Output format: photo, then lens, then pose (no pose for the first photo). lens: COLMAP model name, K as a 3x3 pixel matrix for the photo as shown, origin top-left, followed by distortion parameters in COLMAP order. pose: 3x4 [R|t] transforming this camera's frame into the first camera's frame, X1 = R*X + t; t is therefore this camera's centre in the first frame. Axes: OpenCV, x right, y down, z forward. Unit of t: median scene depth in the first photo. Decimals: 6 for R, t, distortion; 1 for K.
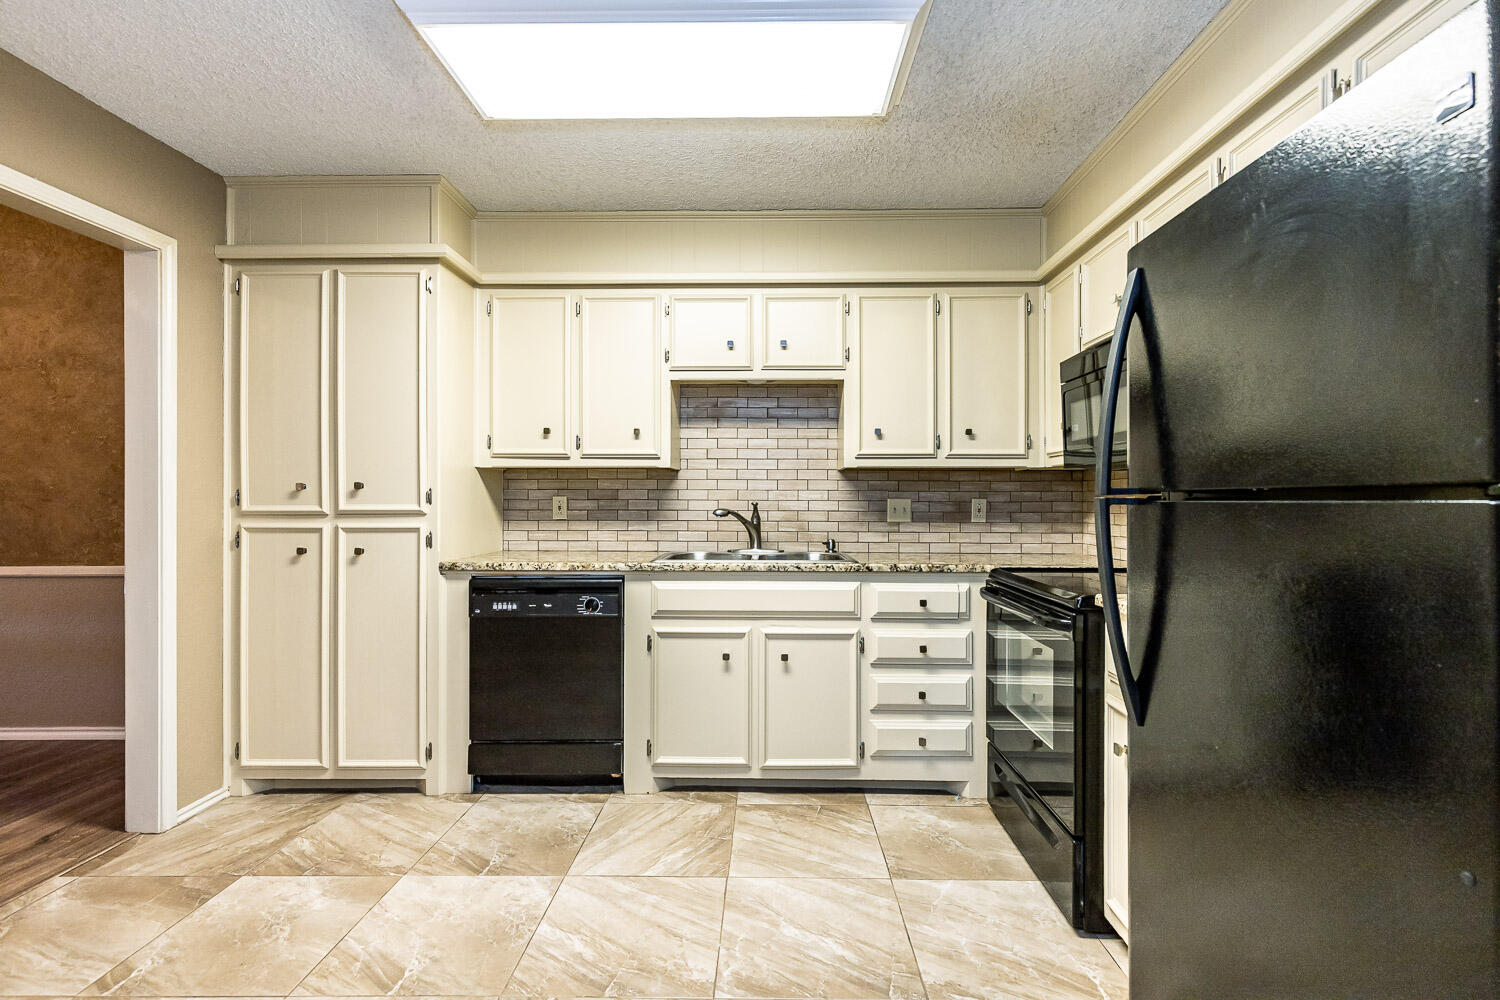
lens RADIAL K [[681.6, 0, 752.0], [0, 681.6, 498.3], [0, 0, 1]] dist [0.011577, -0.000894]
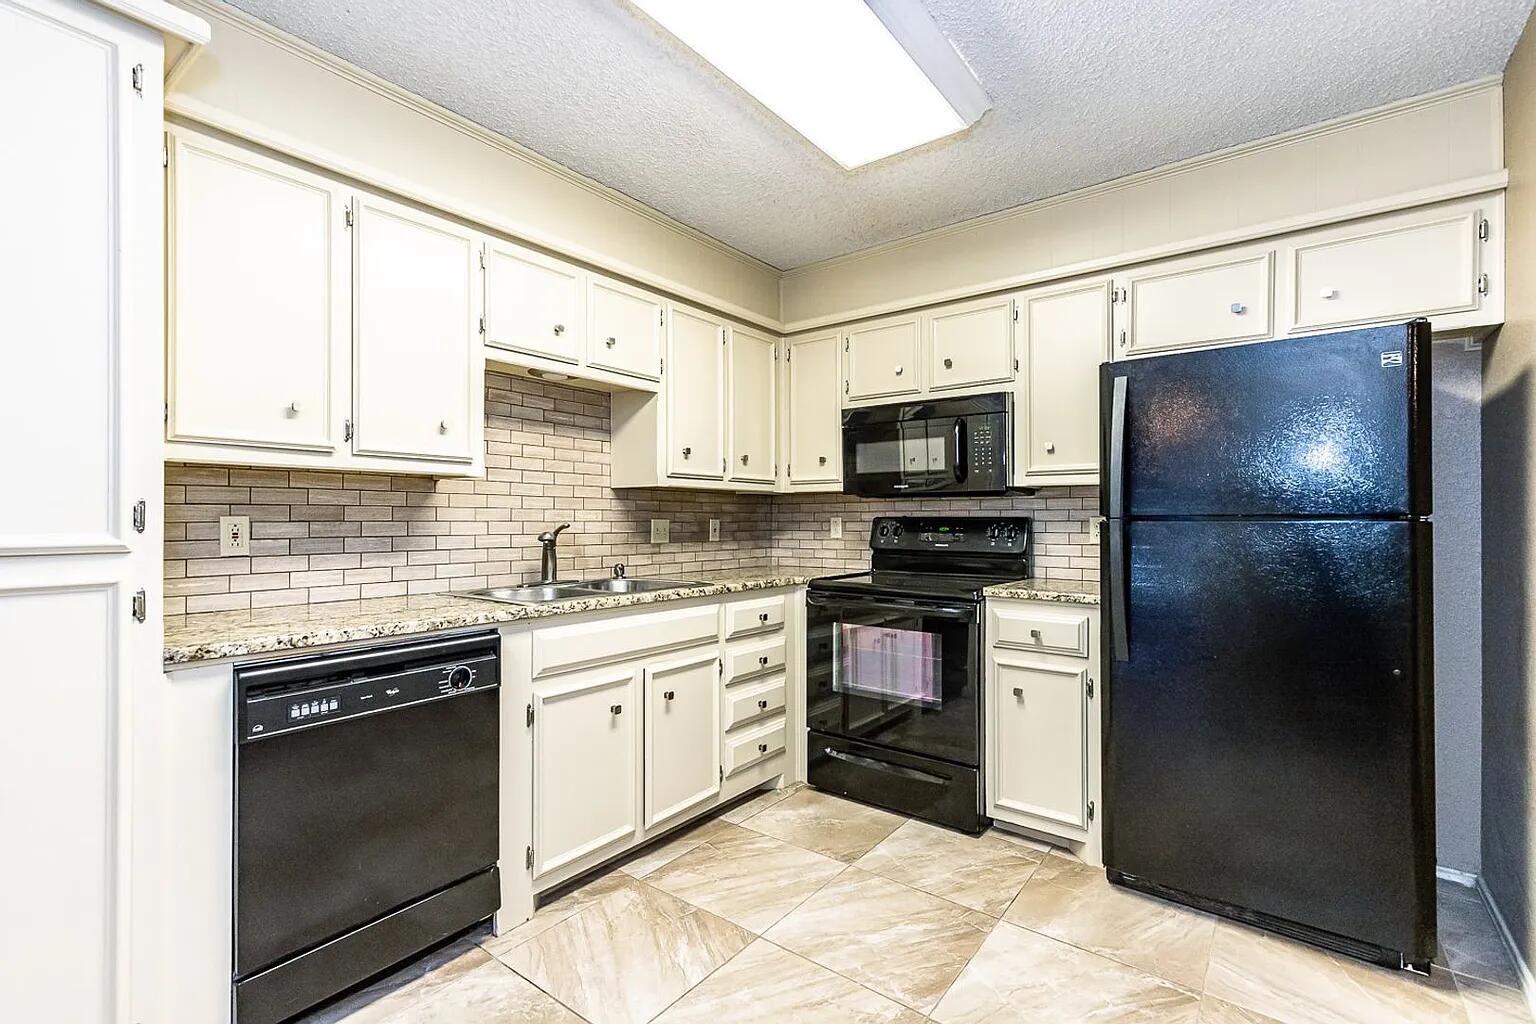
lens RADIAL K [[698.0, 0, 766.3], [0, 698.0, 514.9], [0, 0, 1]] dist [0.011577, -0.000894]
pose [[0.590190, 0.003970, 0.807255, -0.614121], [-0.000097, 0.999988, -0.004847, -0.001134], [-0.807265, 0.002782, 0.590183, 0.345966]]
